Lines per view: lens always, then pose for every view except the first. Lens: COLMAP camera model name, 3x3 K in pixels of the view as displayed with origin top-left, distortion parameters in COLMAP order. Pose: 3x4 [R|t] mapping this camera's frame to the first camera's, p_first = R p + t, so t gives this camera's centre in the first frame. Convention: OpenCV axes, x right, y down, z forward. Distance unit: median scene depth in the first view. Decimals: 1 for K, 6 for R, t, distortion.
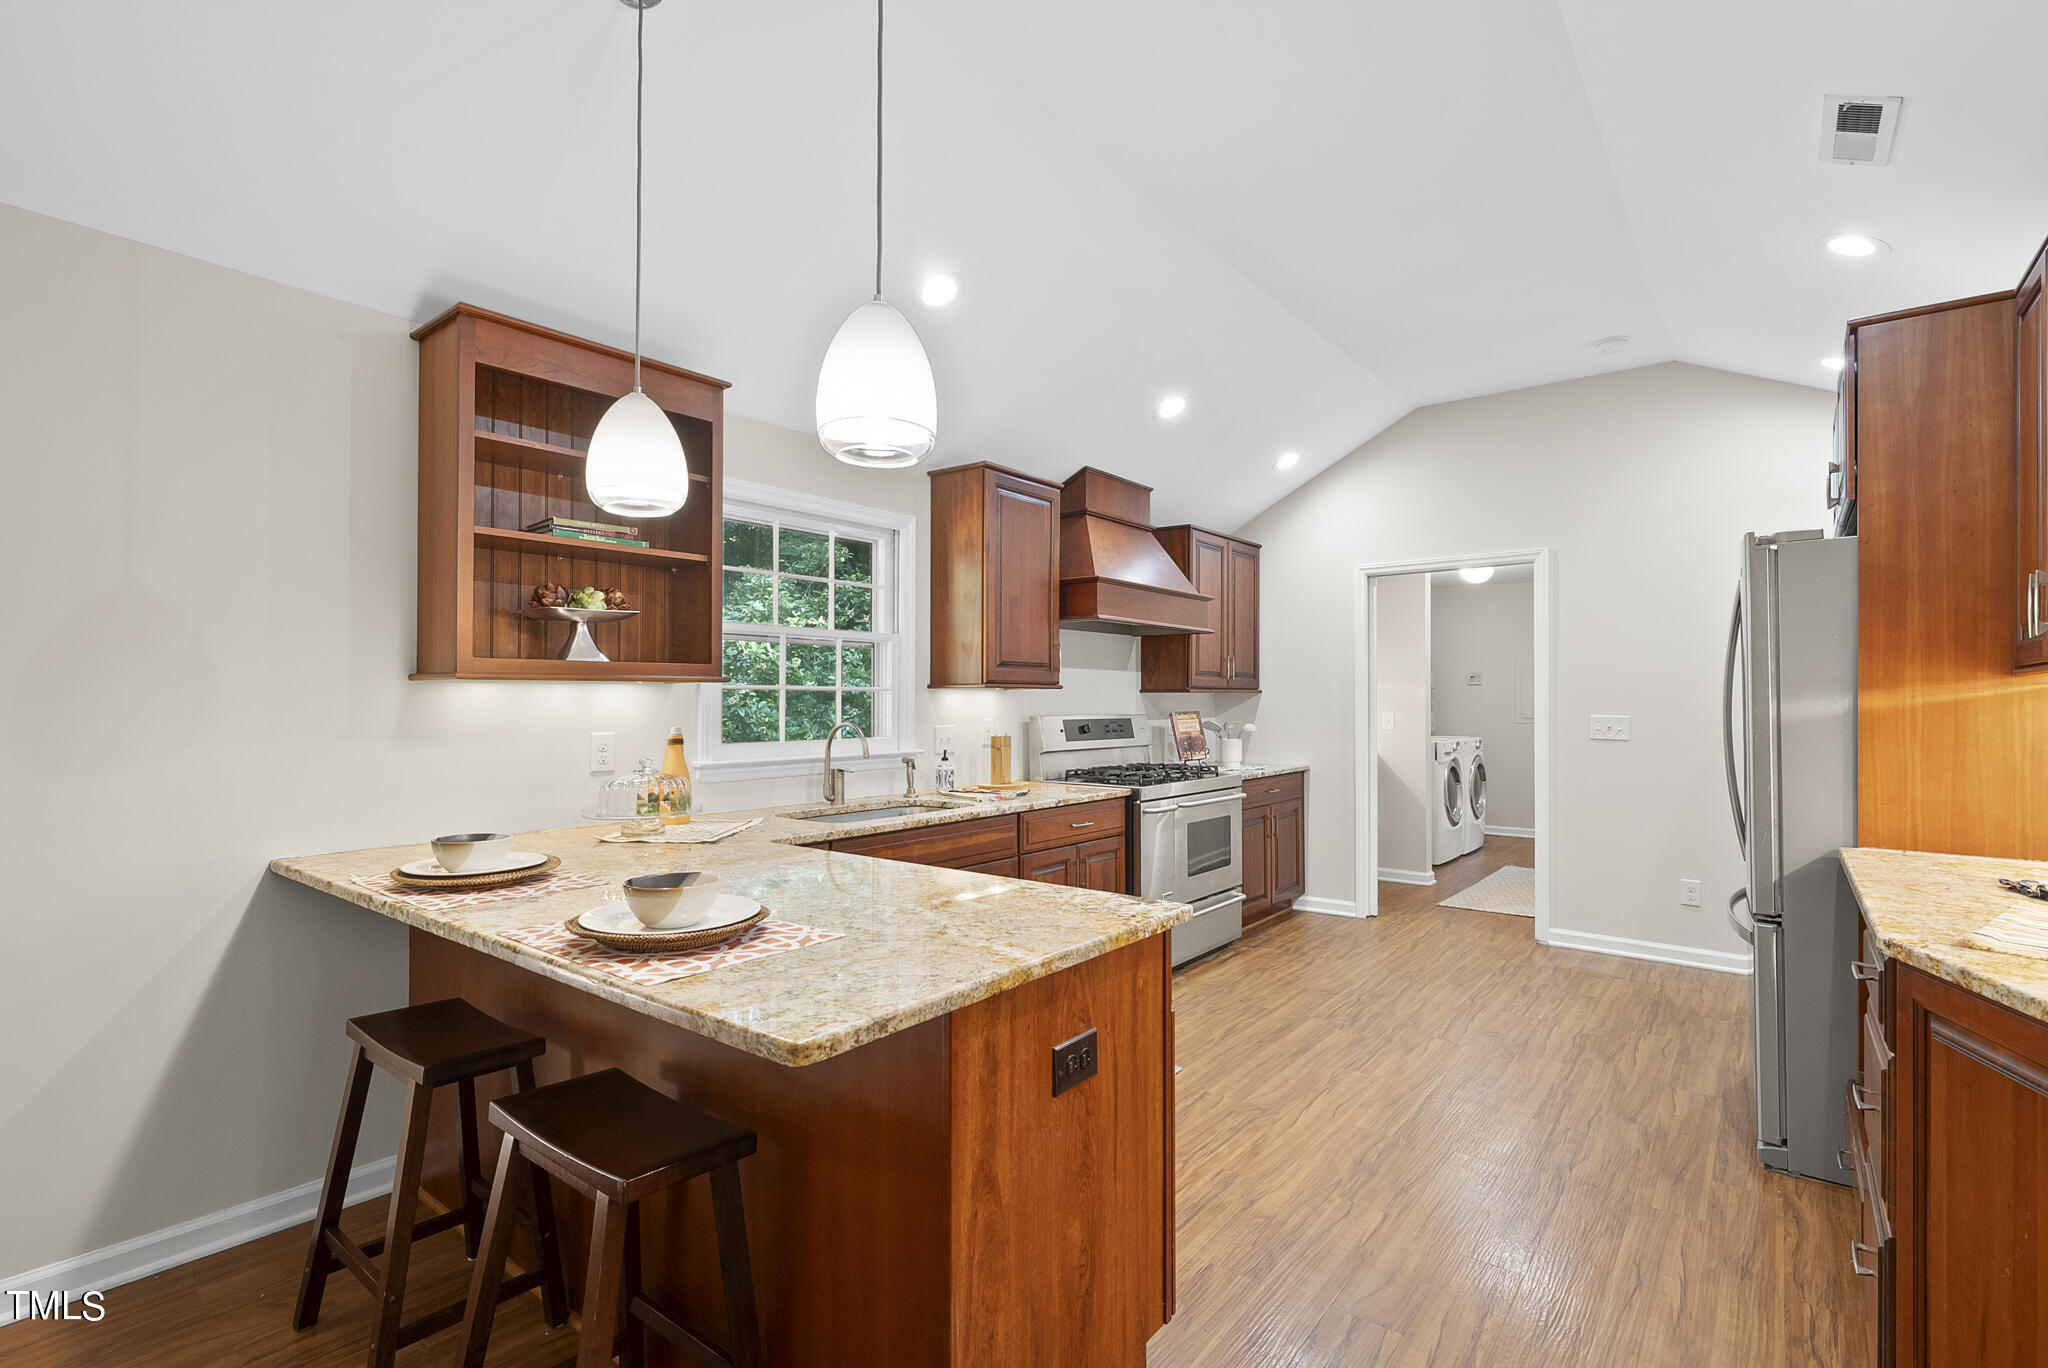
lens RADIAL K [[933.5, 0, 1032.3], [0, 933.5, 690.6], [0, 0, 1]] dist [0.002235, 0.000487]
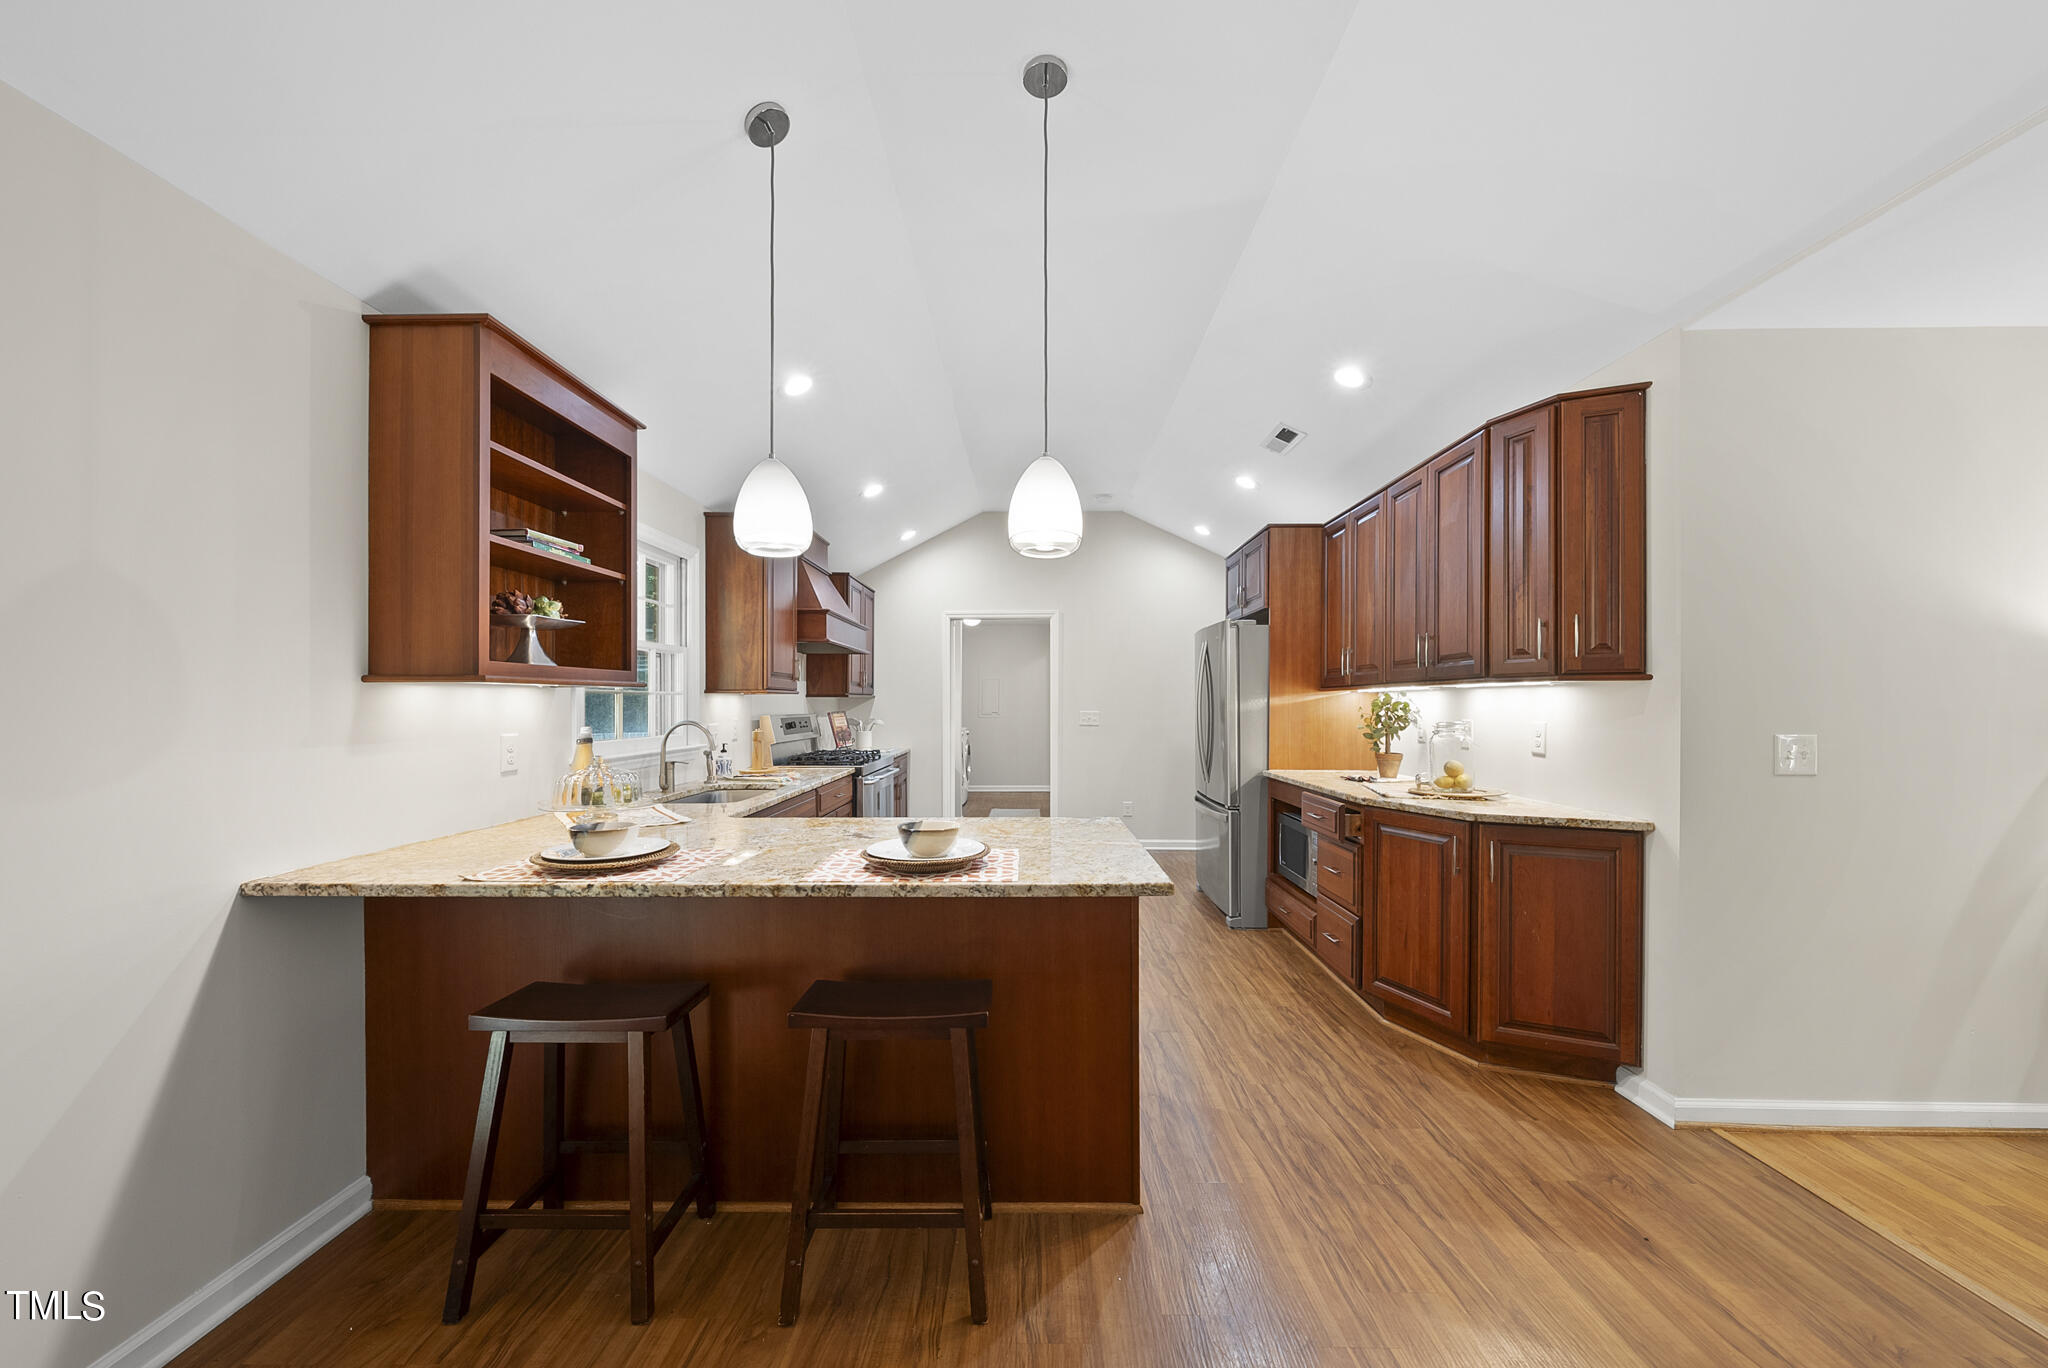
lens RADIAL K [[738.0, 0, 1015.8], [0, 738.0, 704.9], [0, 0, 1]] dist [-0.000238, -0.000061]
pose [[0.797104, -0.003444, 0.603832, -0.322667], [-0.003611, 0.999939, 0.010470, 0.001511], [-0.603831, -0.010526, 0.797043, 0.000375]]
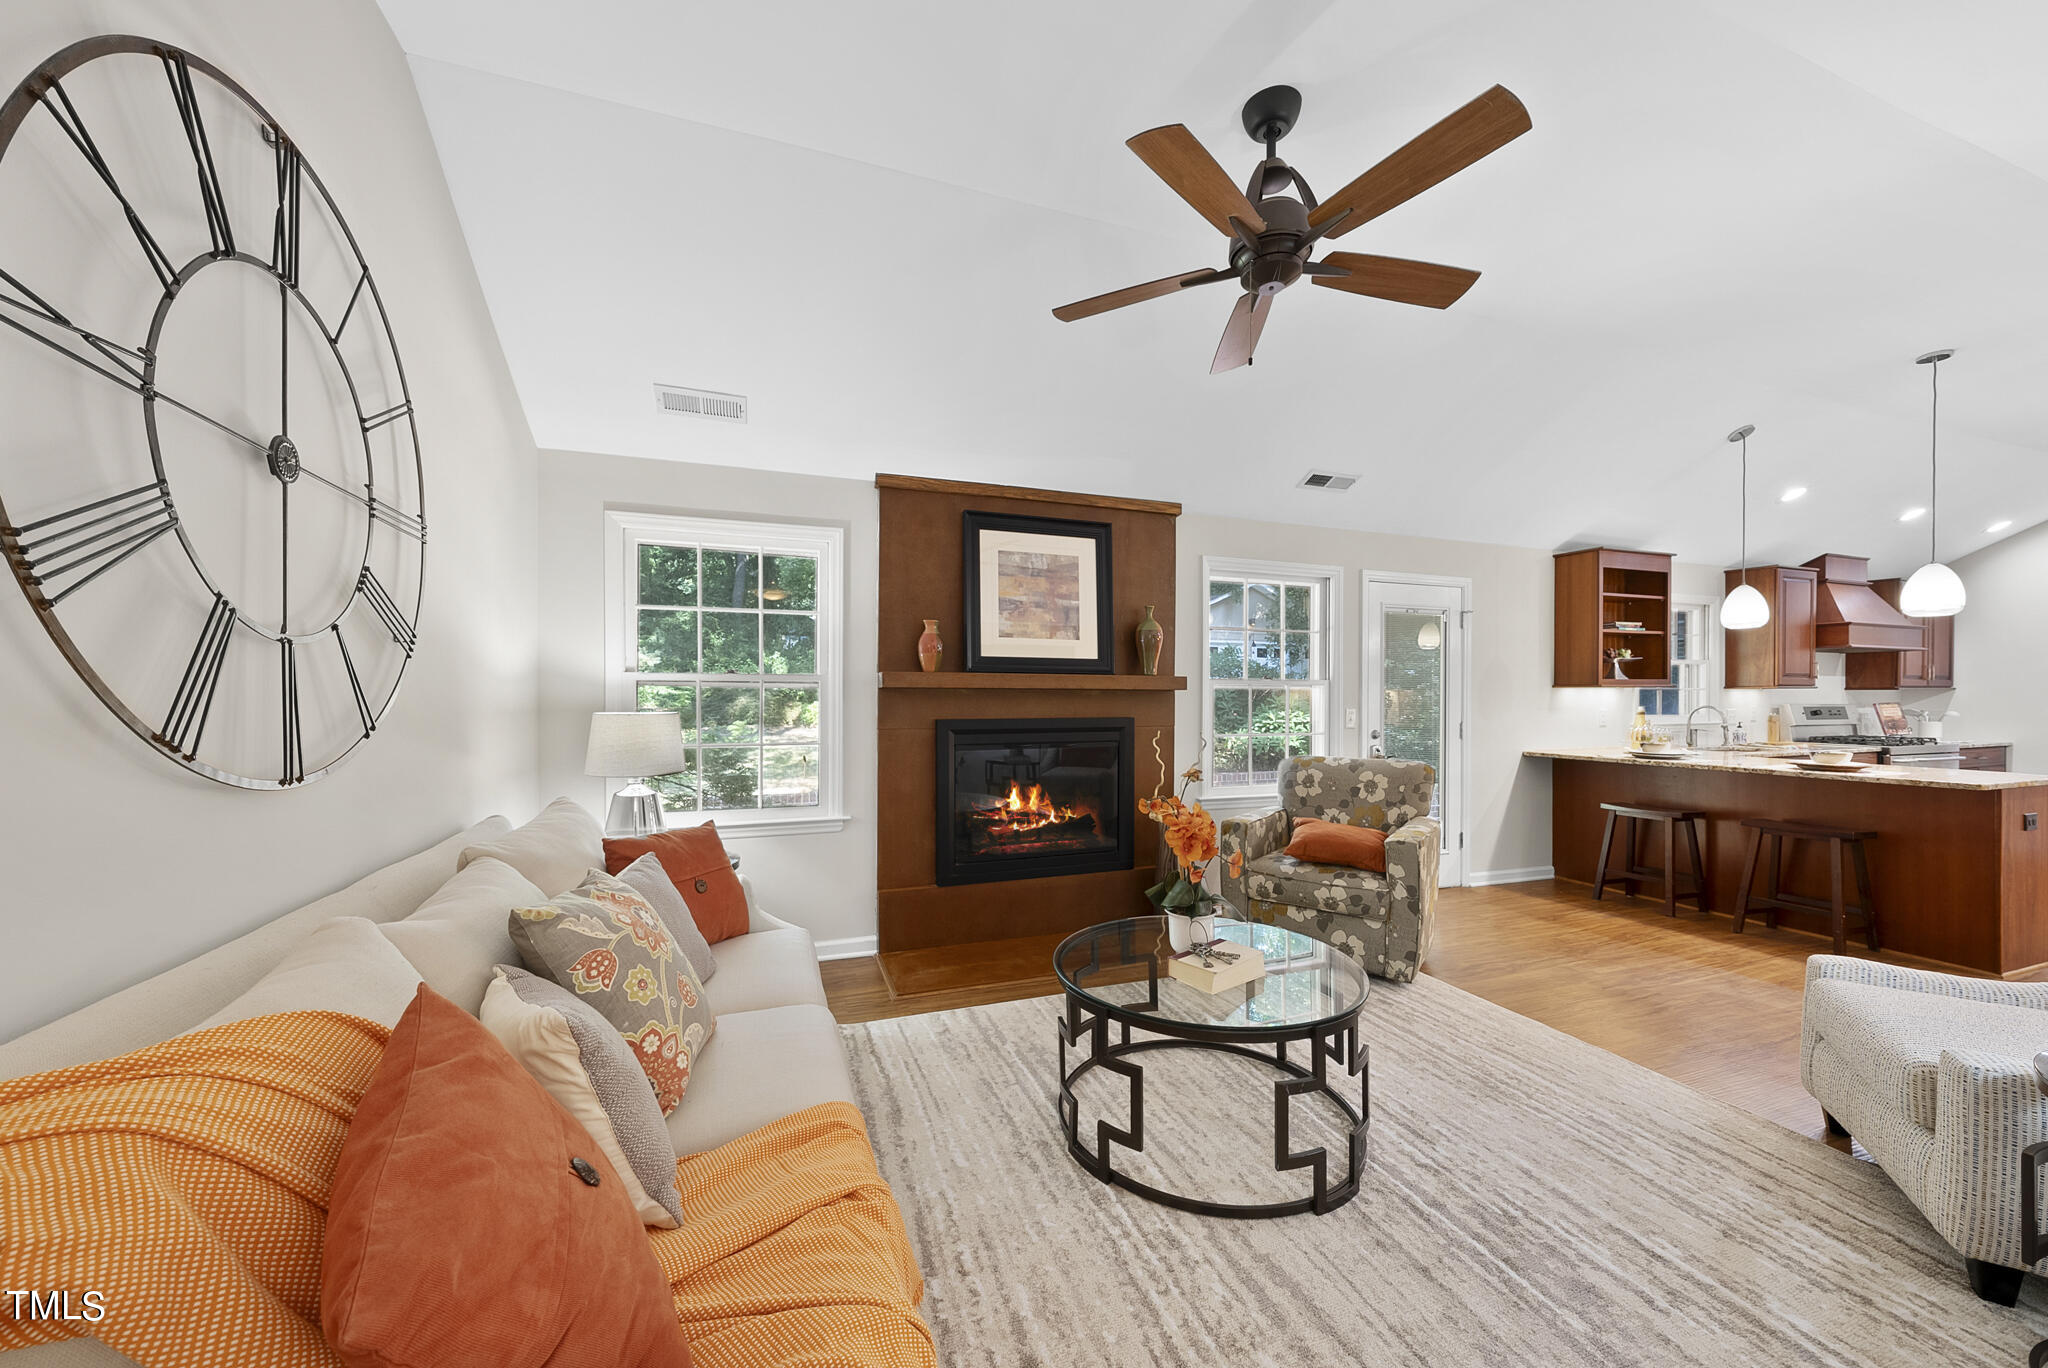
lens RADIAL K [[723.6, 0, 1021.4], [0, 723.6, 696.0], [0, 0, 1]] dist [-0.000599, -0.000216]
pose [[0.847381, 0.002521, -0.530979, -0.467386], [0.005342, 0.999898, 0.013274, -0.012327], [0.530958, -0.014084, 0.847281, -0.839639]]
